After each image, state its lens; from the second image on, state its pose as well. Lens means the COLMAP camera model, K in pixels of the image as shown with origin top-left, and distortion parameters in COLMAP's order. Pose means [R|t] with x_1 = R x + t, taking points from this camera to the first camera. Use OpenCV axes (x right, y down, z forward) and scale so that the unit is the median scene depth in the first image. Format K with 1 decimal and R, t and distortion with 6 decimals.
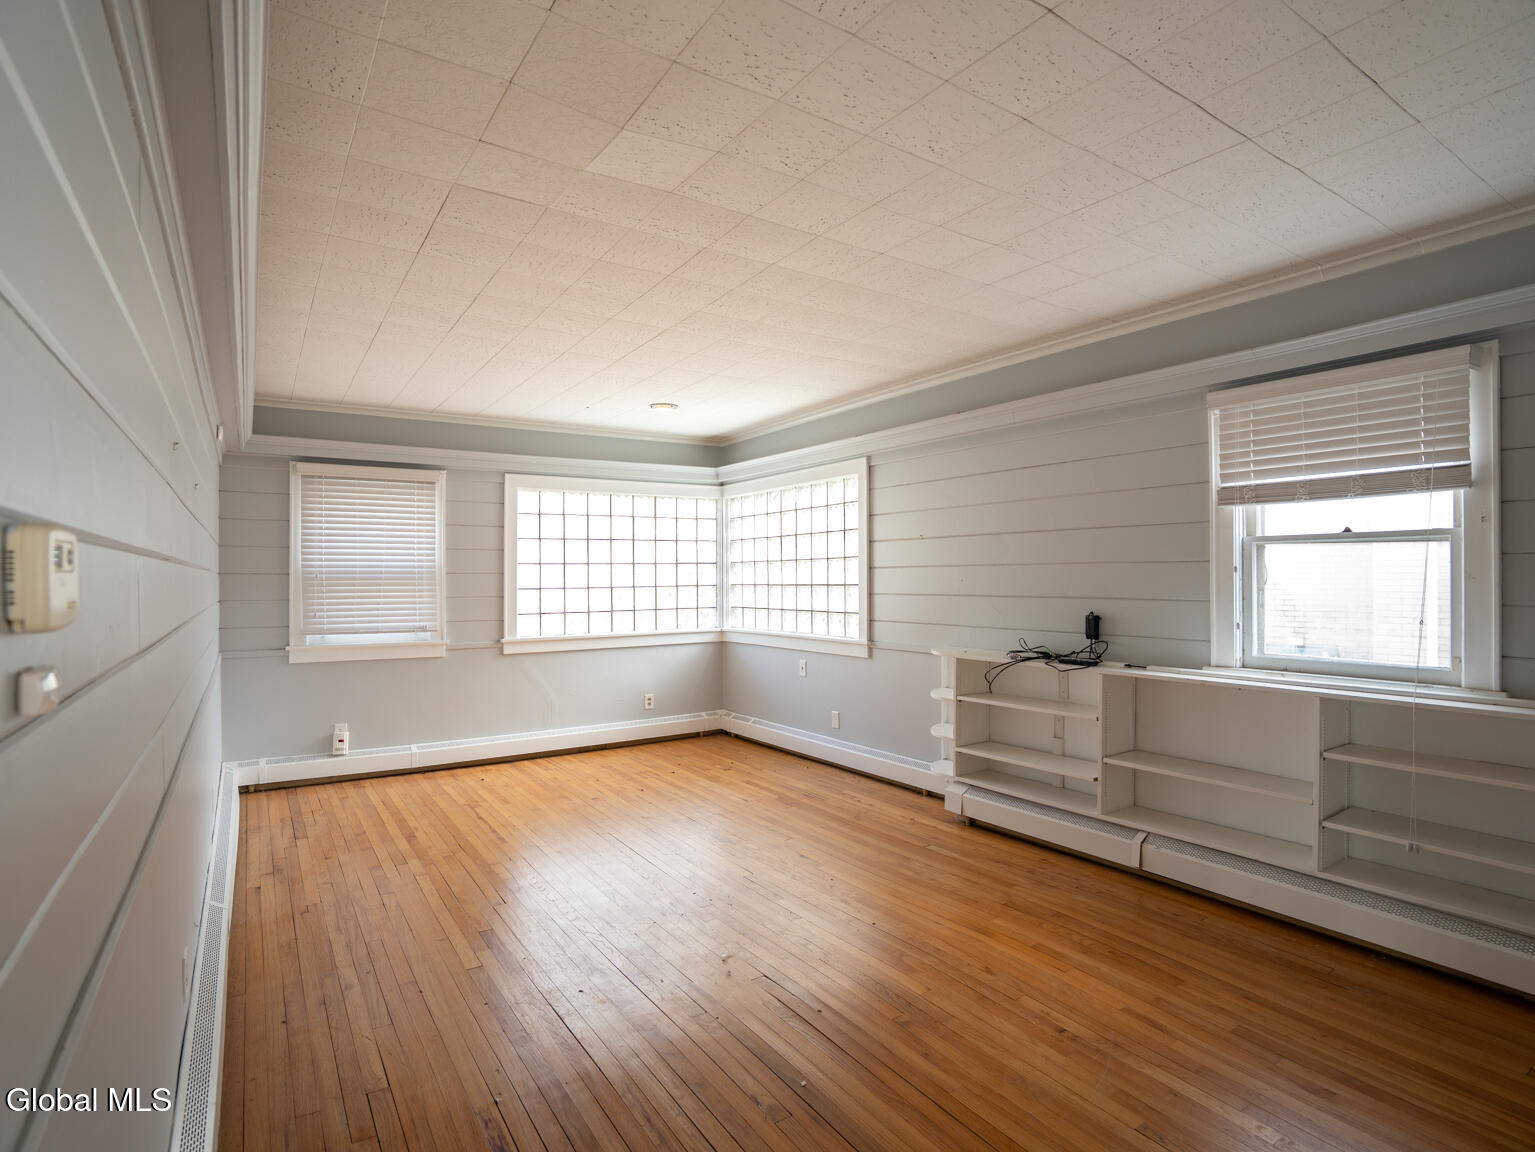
lens RADIAL K [[804.3, 0, 765.8], [0, 804.3, 579.5], [0, 0, 1]] dist [-0.067306, 0.027352]
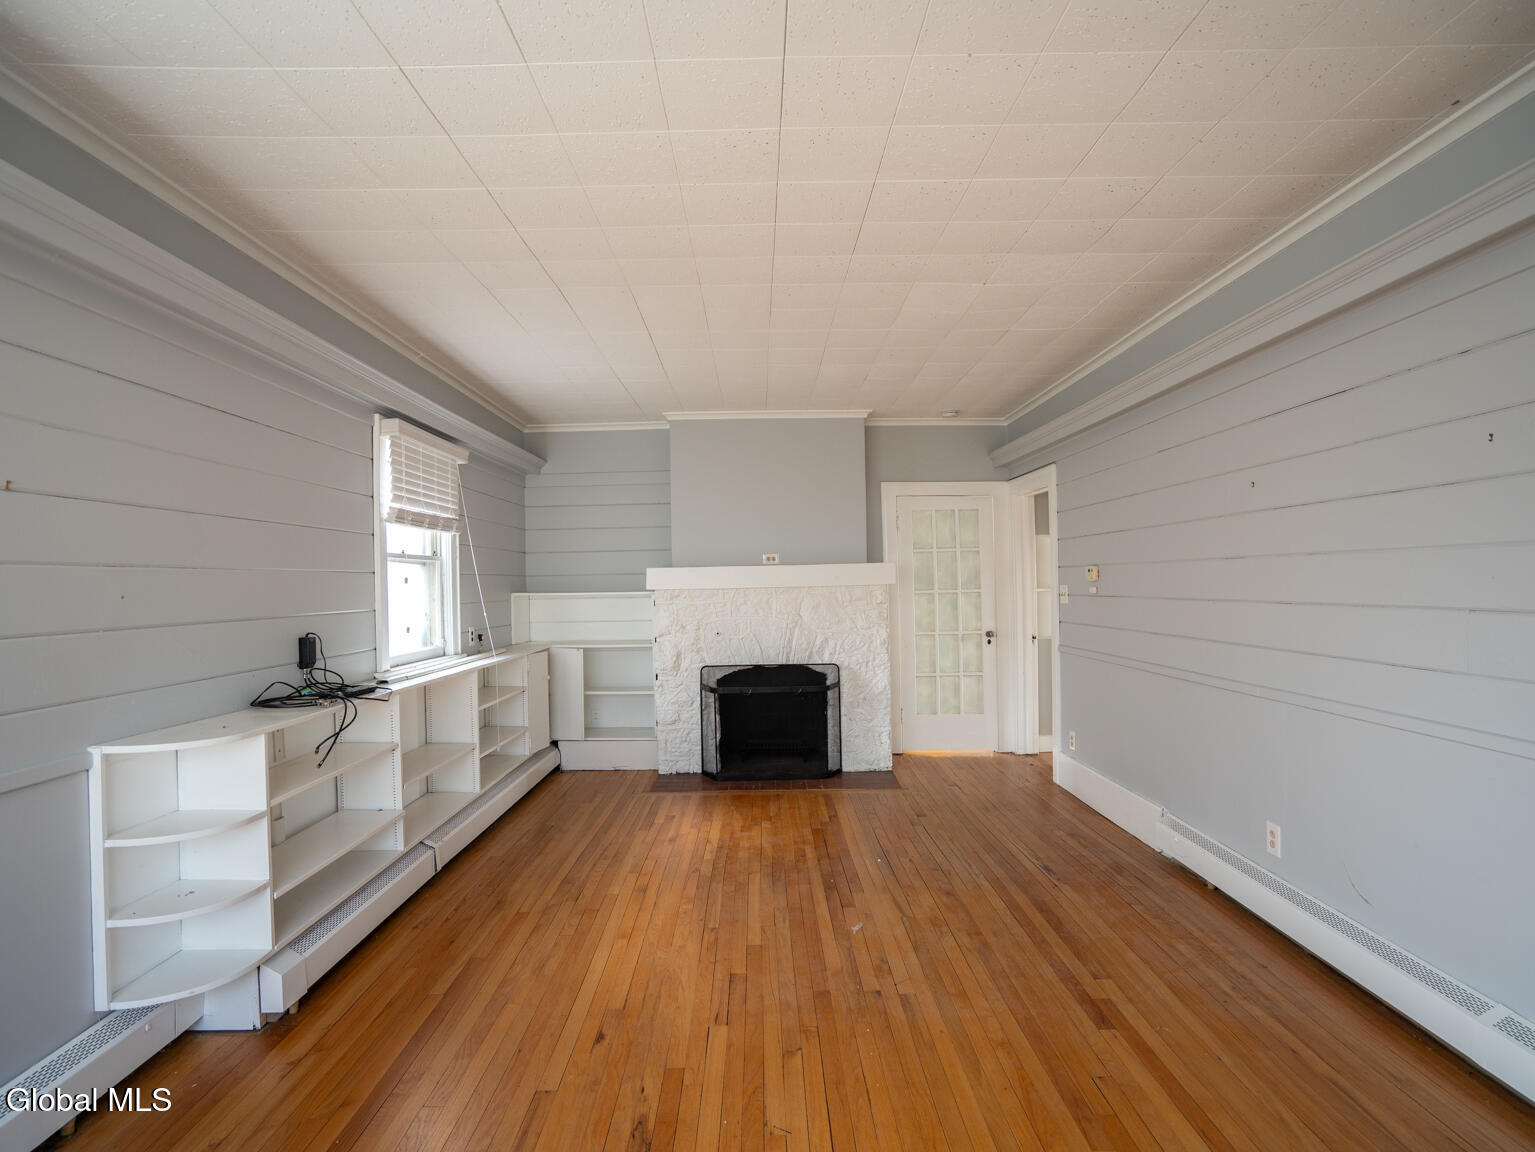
lens RADIAL K [[804.3, 0, 765.8], [0, 804.3, 579.5], [0, 0, 1]] dist [-0.067306, 0.027352]
pose [[-0.840631, 0.012521, 0.541464, -0.456046], [0.014306, 0.999897, -0.000913, -0.007363], [-0.541420, 0.006979, -0.840724, 1.651528]]
